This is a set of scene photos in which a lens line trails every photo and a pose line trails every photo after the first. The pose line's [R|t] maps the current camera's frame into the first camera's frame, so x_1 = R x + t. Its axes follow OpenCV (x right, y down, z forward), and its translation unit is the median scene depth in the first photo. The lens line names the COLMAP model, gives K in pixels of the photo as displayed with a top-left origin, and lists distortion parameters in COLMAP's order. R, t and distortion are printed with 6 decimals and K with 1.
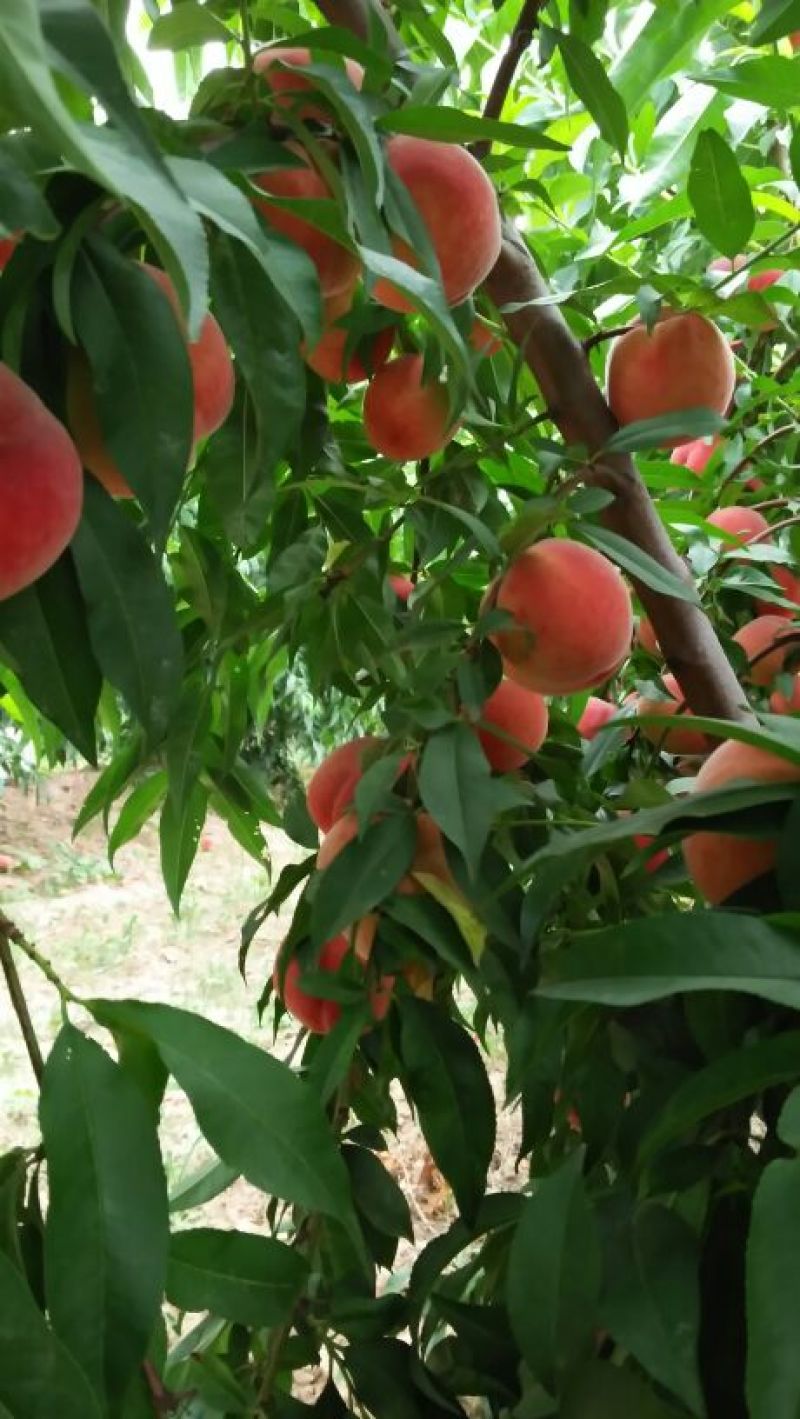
lens RADIAL K [[1155.4, 0, 400.0], [0, 1155.4, 709.5], [0, 0, 1]] dist [0.100186, -0.196257]
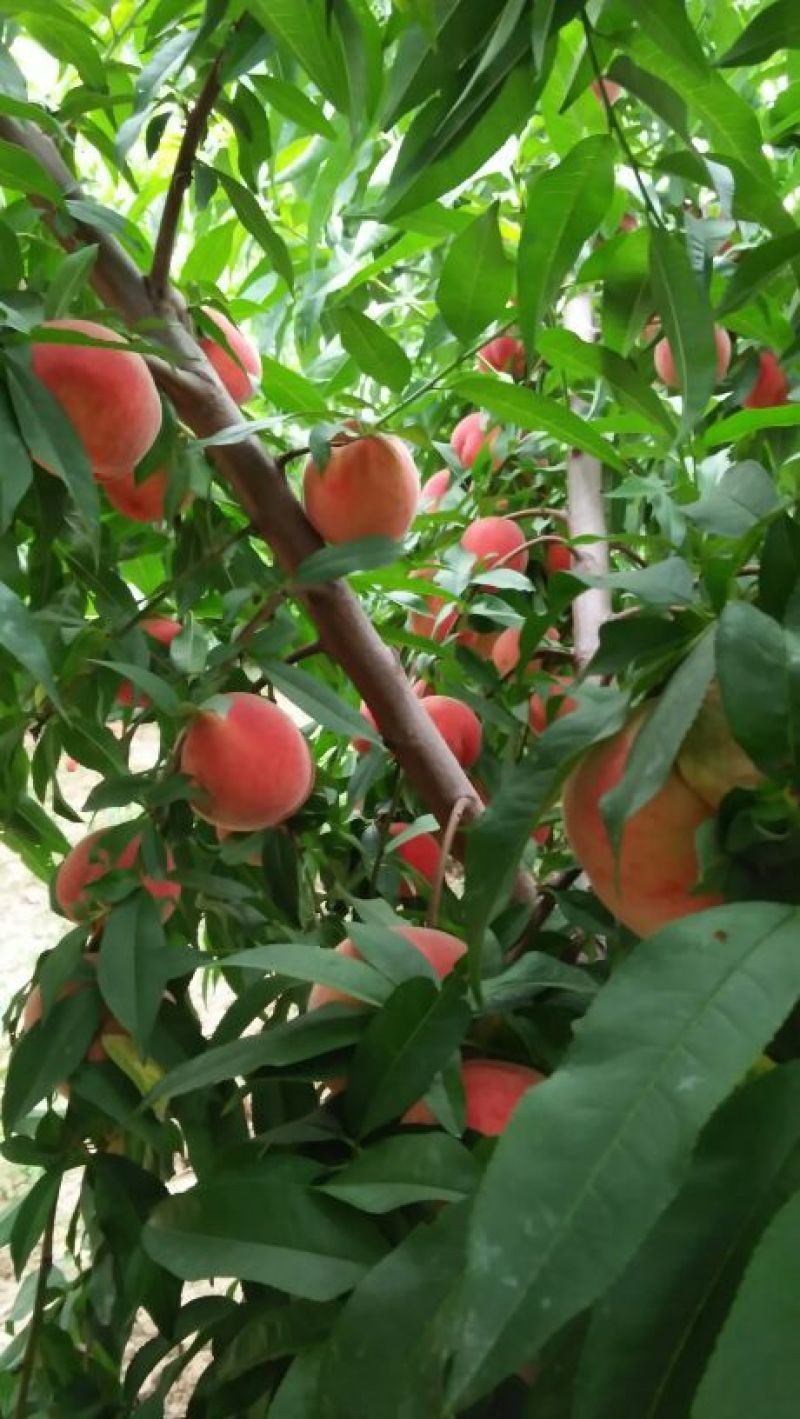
lens RADIAL K [[1155.4, 0, 400.0], [0, 1155.4, 709.5], [0, 0, 1]] dist [0.100186, -0.196257]
pose [[0.993097, -0.068649, 0.095108, 0.107394], [0.057658, 0.991825, 0.113840, -0.144139], [-0.102146, -0.107571, 0.988936, -0.050830]]
